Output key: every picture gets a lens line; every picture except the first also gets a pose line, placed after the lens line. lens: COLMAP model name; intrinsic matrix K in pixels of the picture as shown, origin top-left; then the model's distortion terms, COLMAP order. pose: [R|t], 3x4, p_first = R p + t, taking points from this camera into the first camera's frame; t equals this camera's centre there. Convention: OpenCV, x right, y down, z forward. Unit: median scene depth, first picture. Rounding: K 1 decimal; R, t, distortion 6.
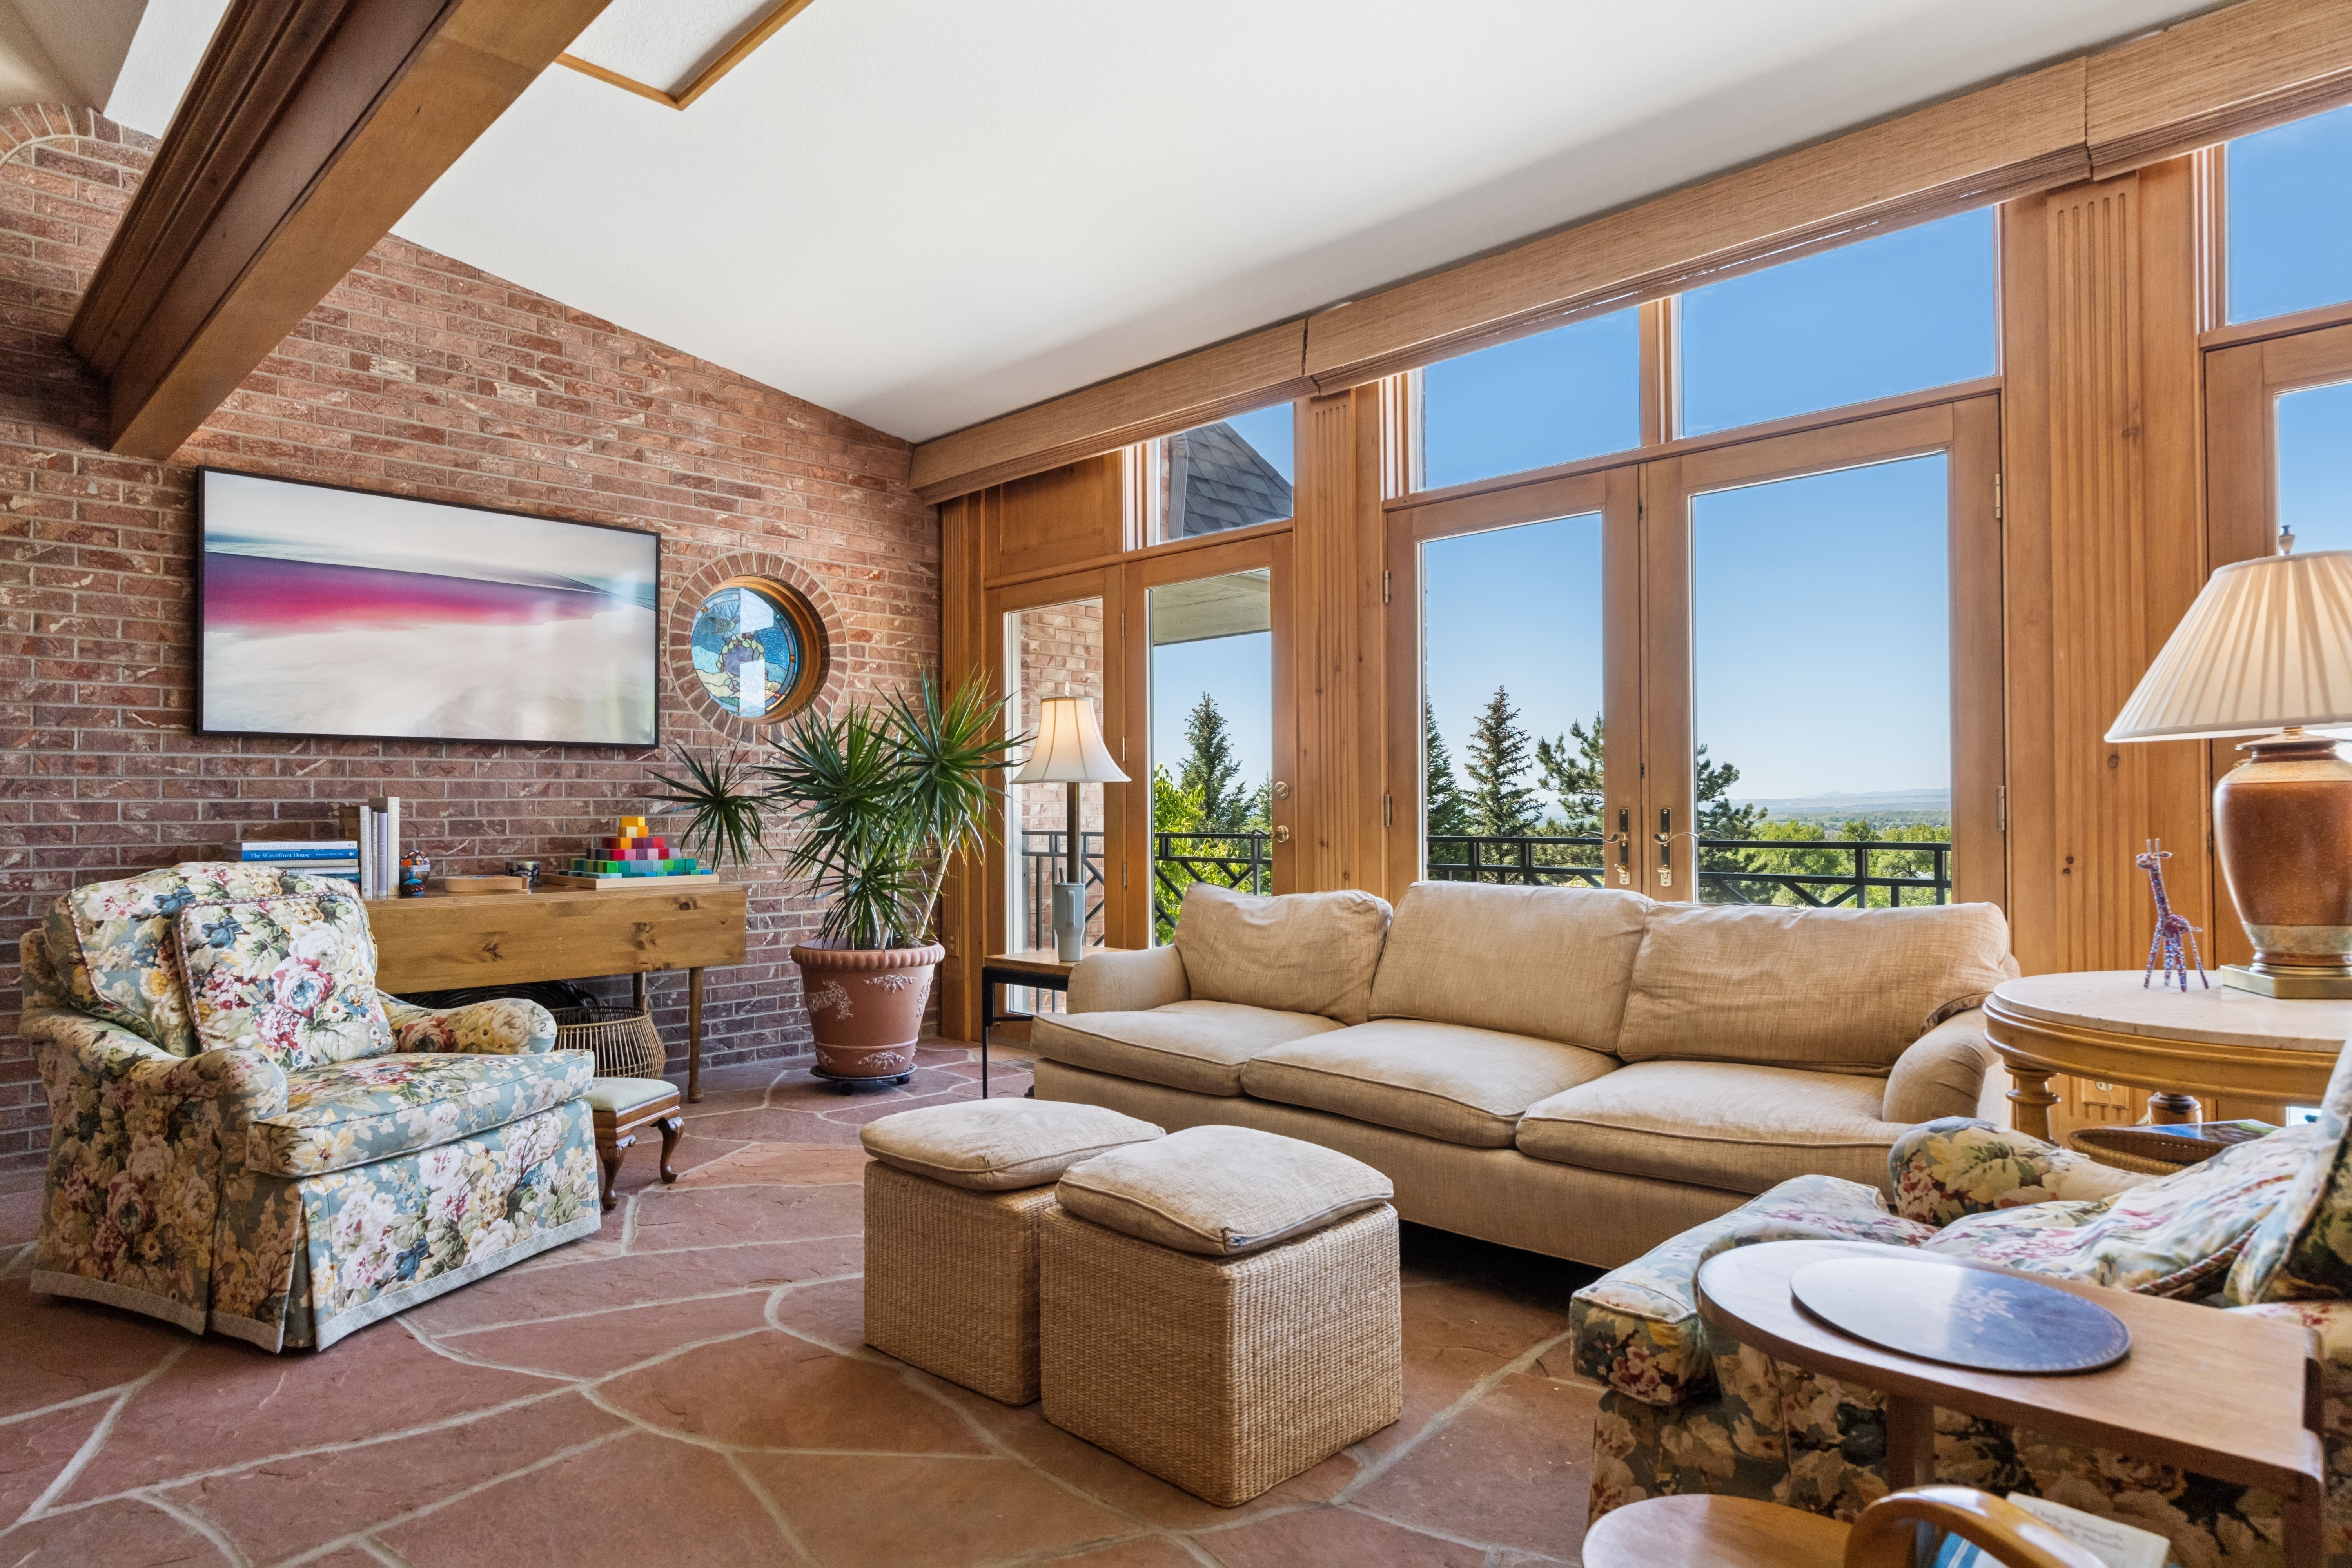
lens RADIAL K [[1364.7, 0, 1176.0], [0, 1364.7, 784.0], [0, 0, 1]] dist [0.003912, 0.000360]
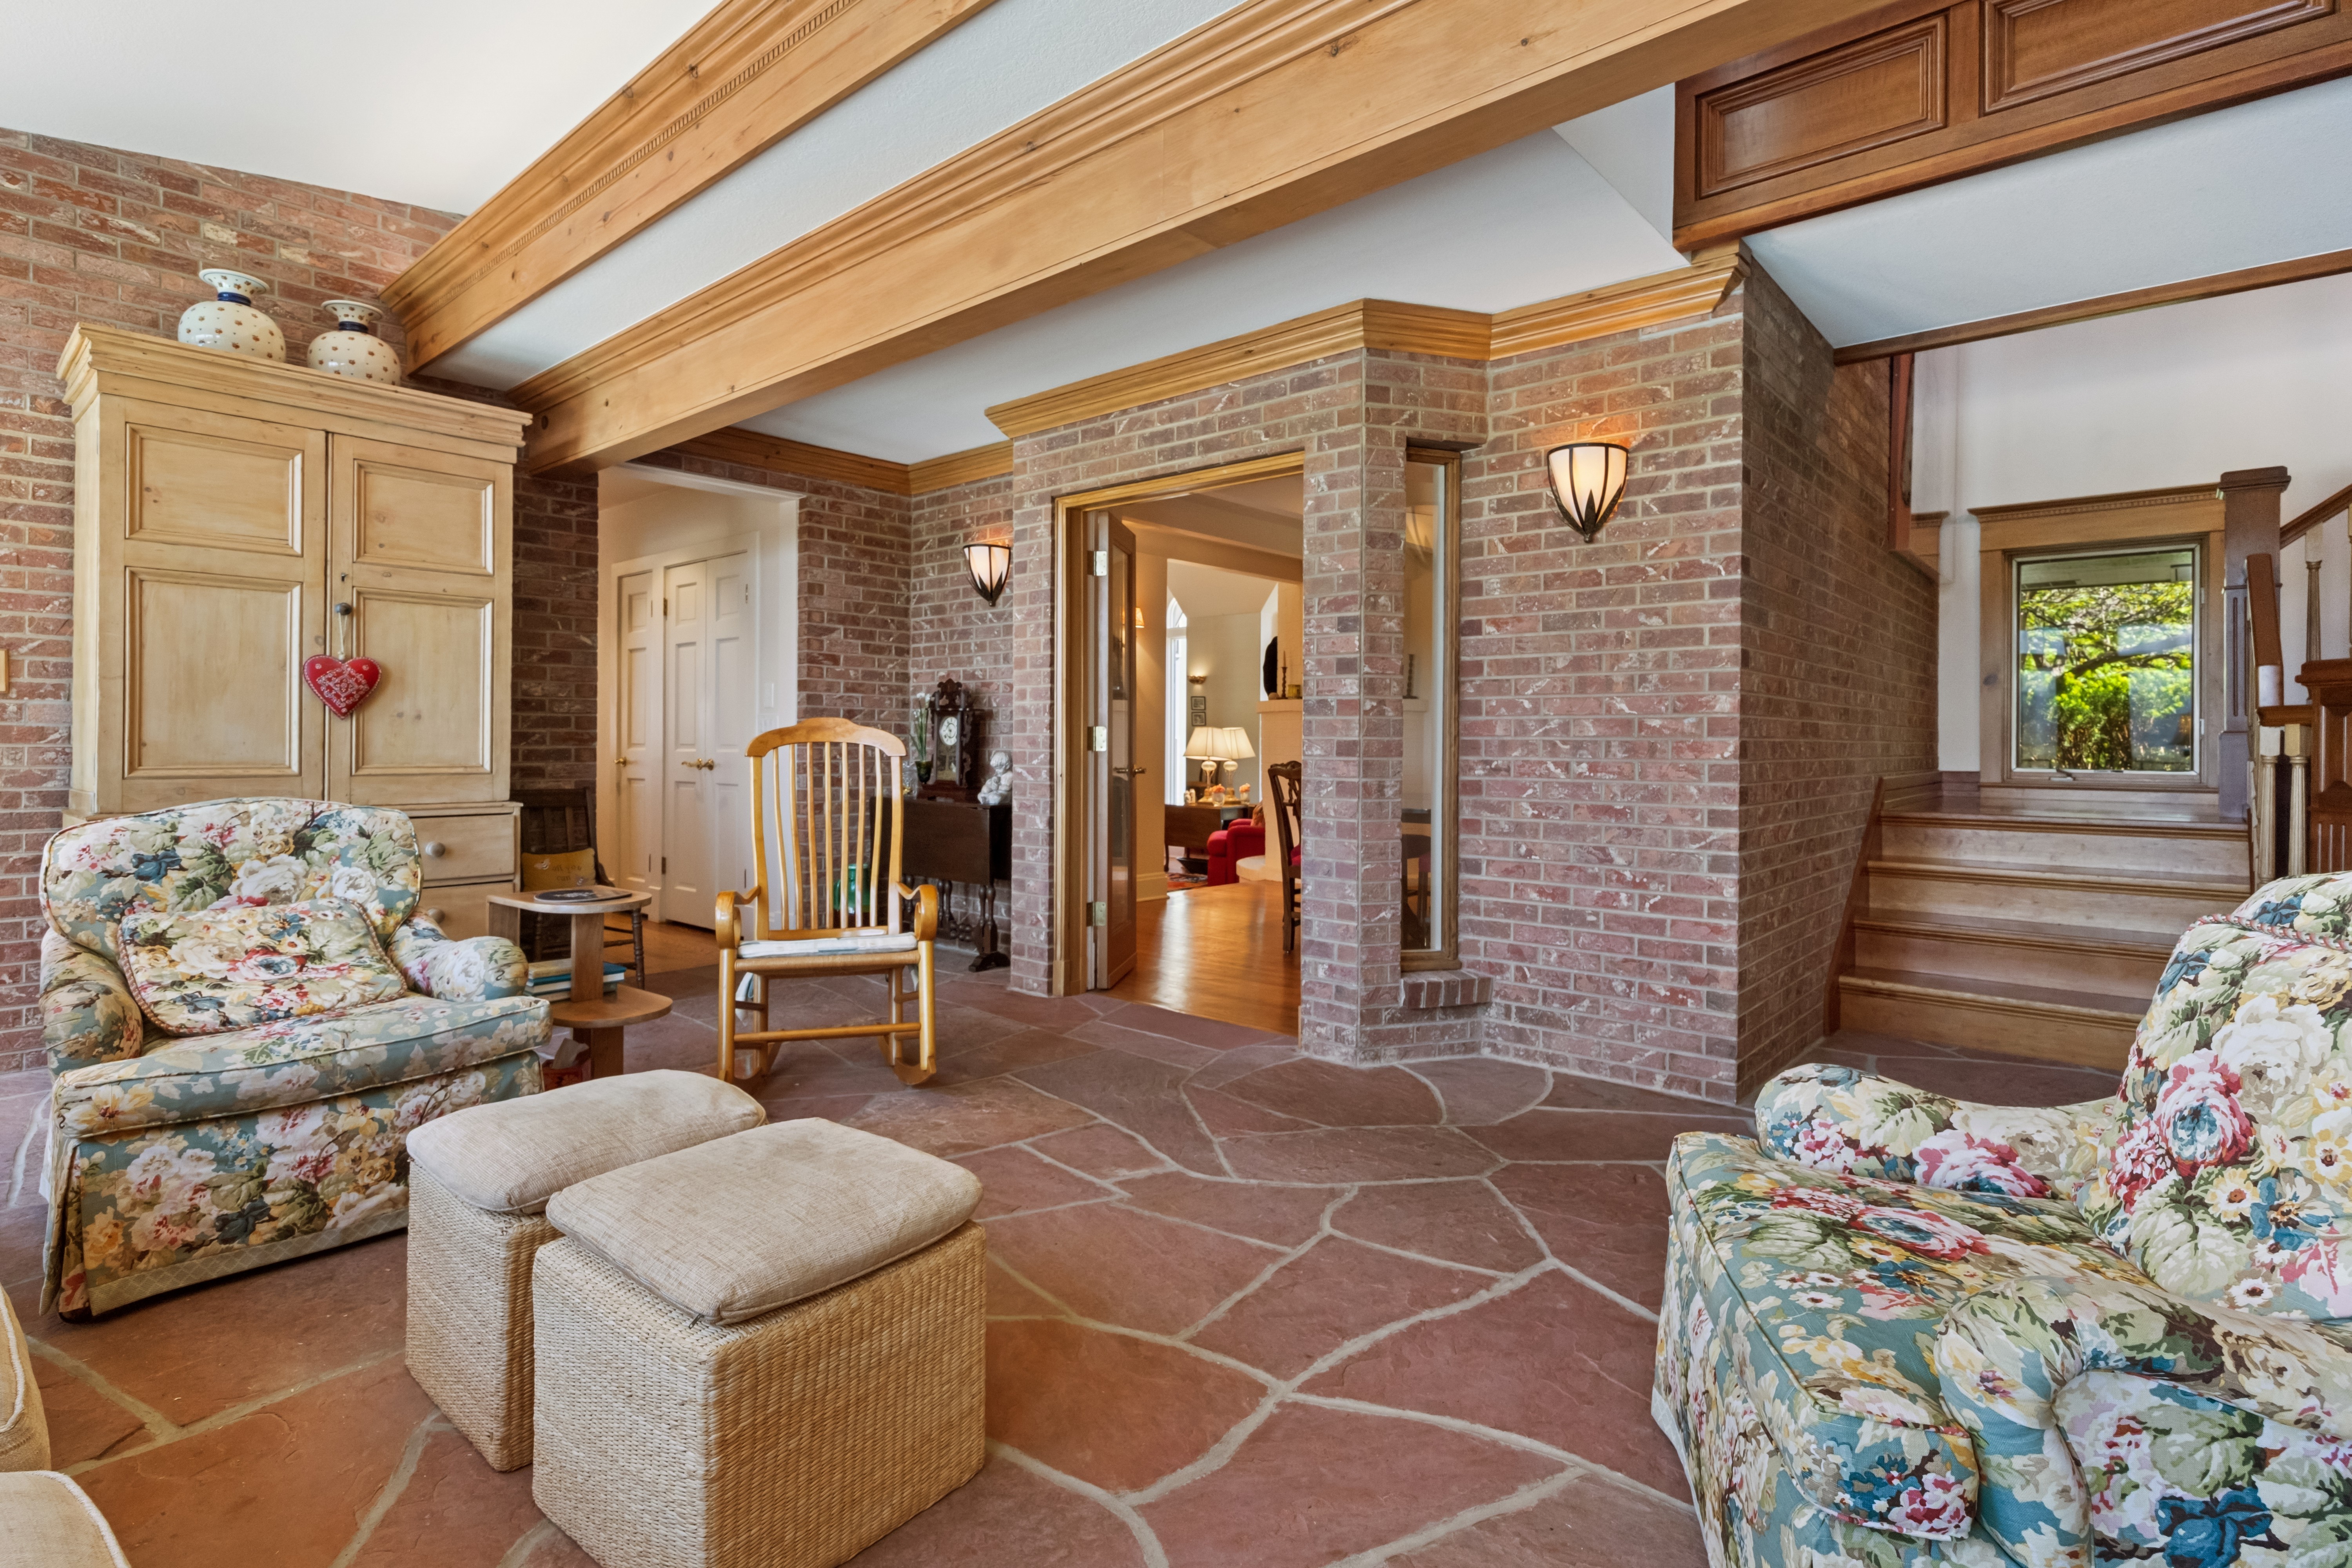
lens RADIAL K [[1136.3, 0, 1174.4], [0, 1136.3, 734.3], [0, 0, 1]] dist [-0.003212, -0.000293]
pose [[-0.997308, -0.003140, -0.073263, -0.240252], [-0.001208, 0.999651, -0.026401, 0.022704], [0.073320, -0.026241, -0.996963, 1.376529]]
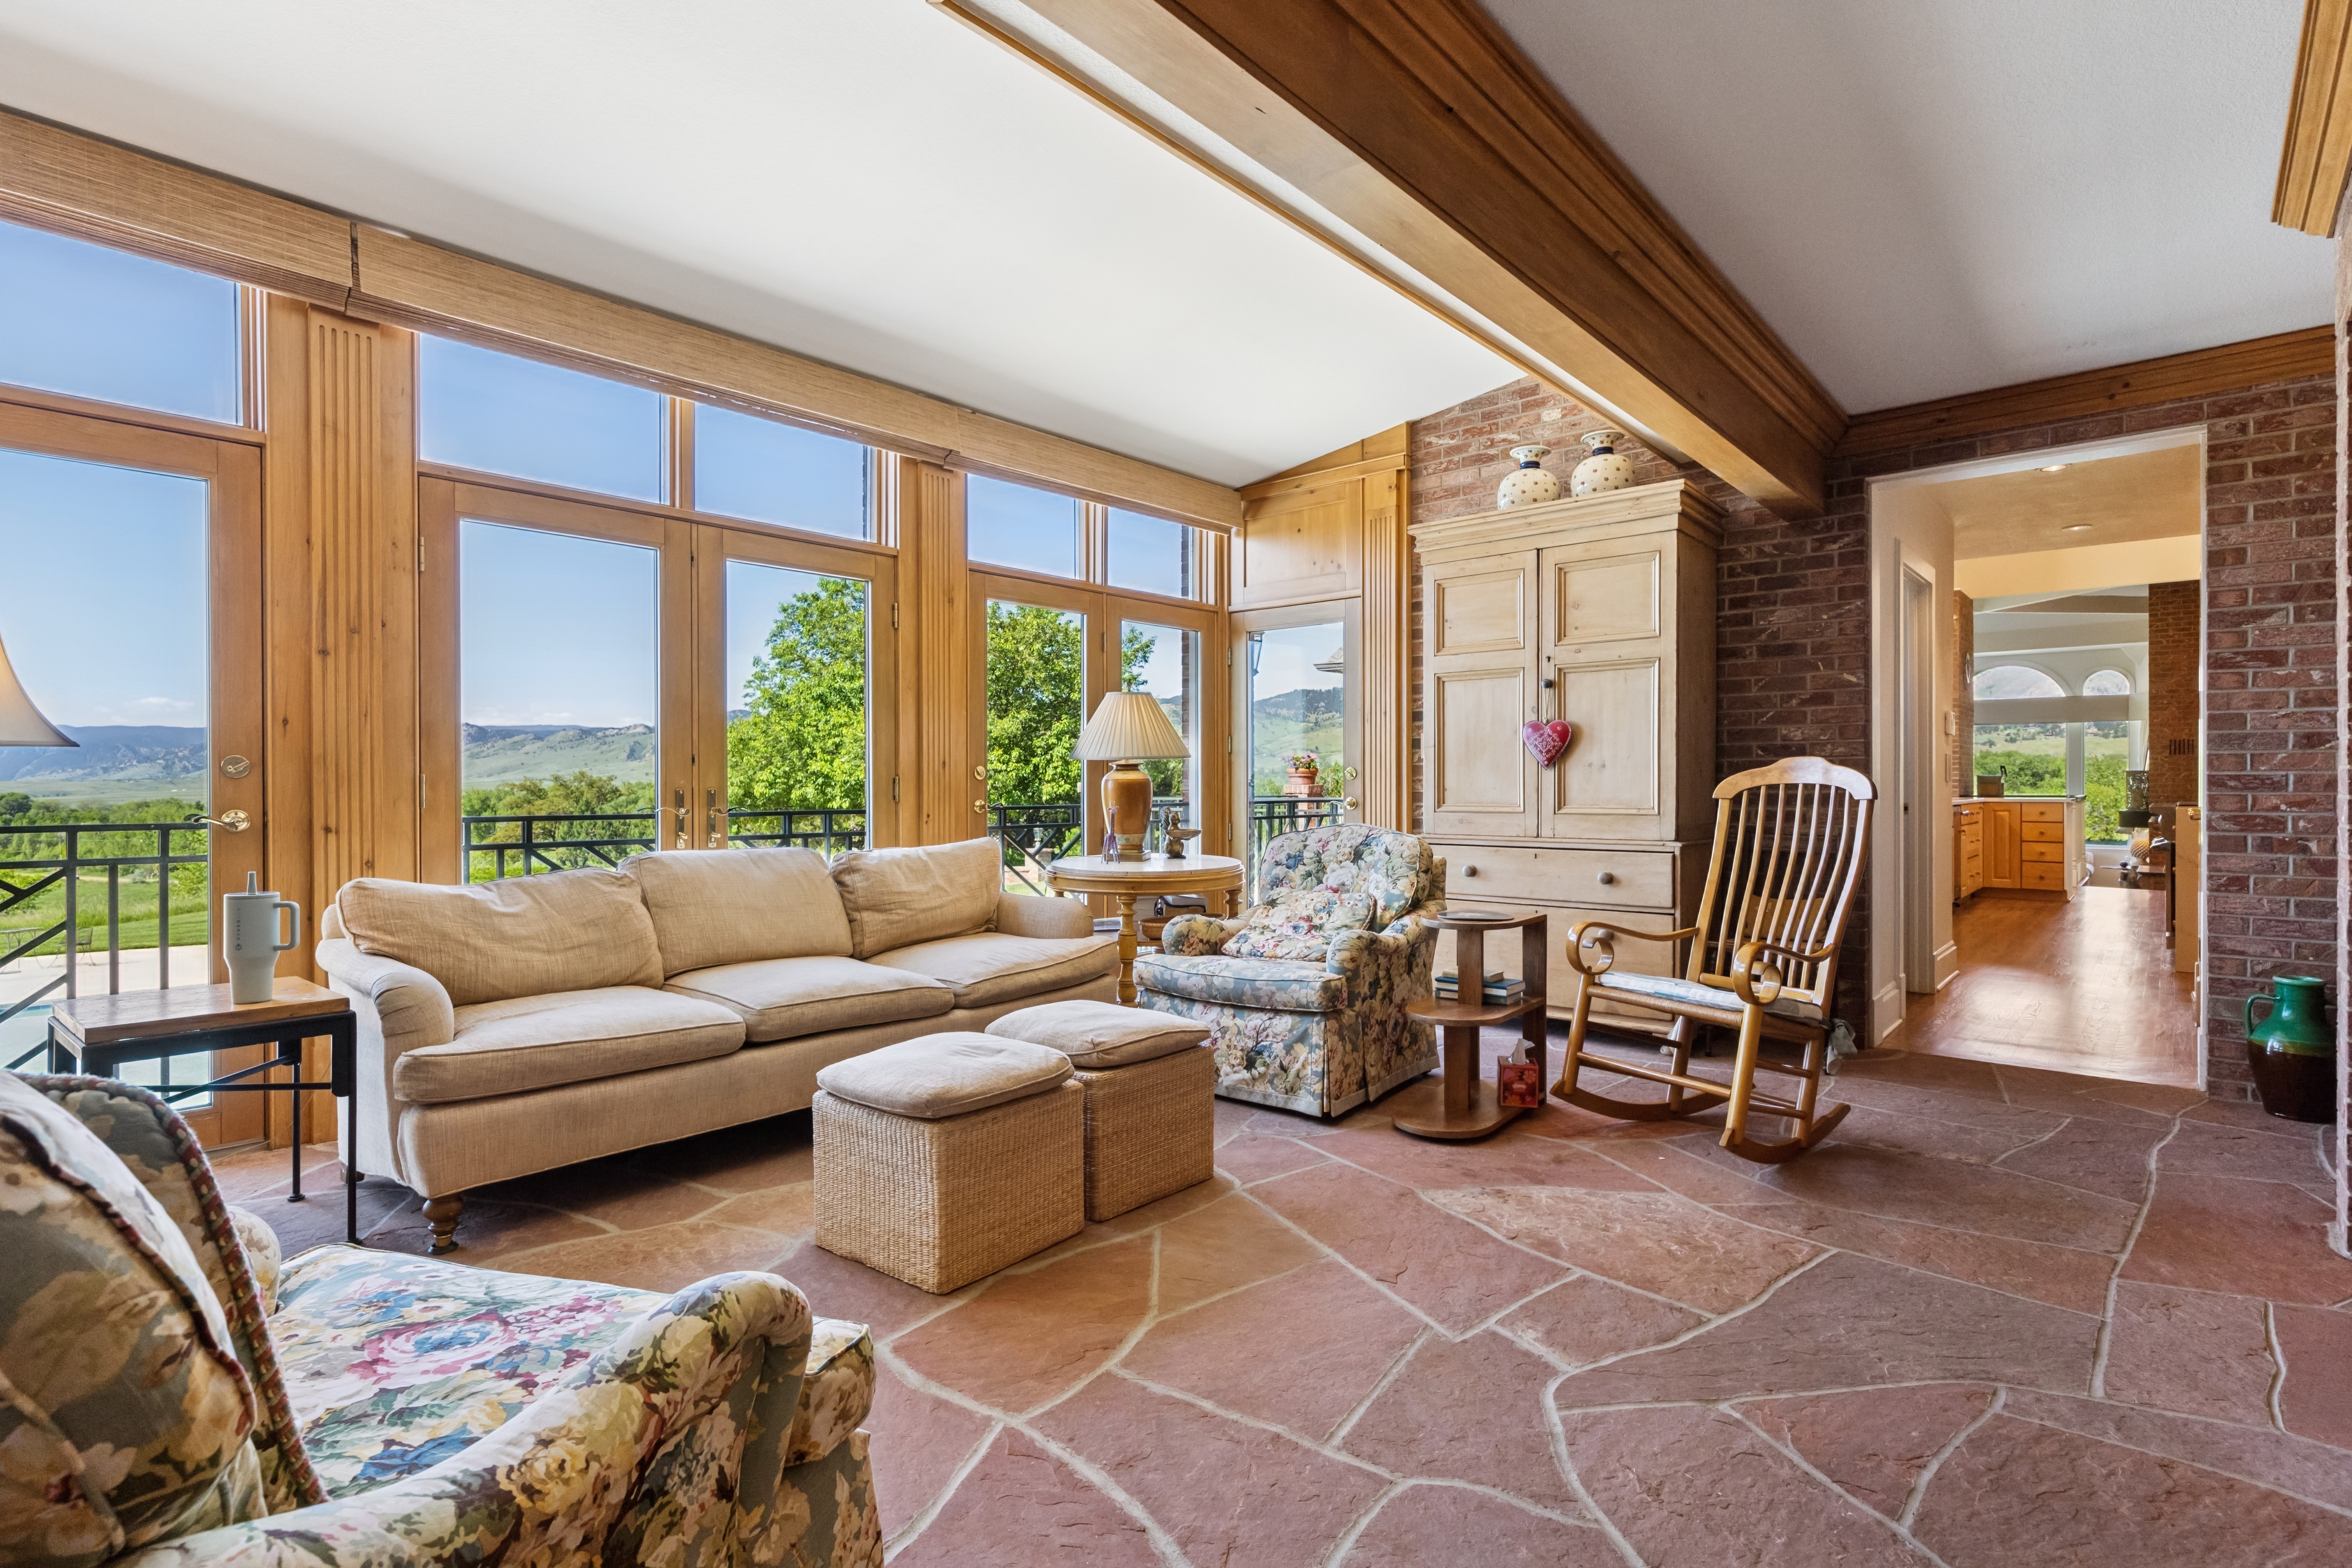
lens RADIAL K [[1147.4, 0, 1176.0], [0, 1147.4, 784.0], [0, 0, 1]] dist [0.000143, 0.000014]
pose [[-0.069647, 0.005801, 0.997555, -0.947866], [-0.016974, 0.999831, -0.007000, 0.015485], [-0.997427, -0.017420, -0.069537, 0.748355]]
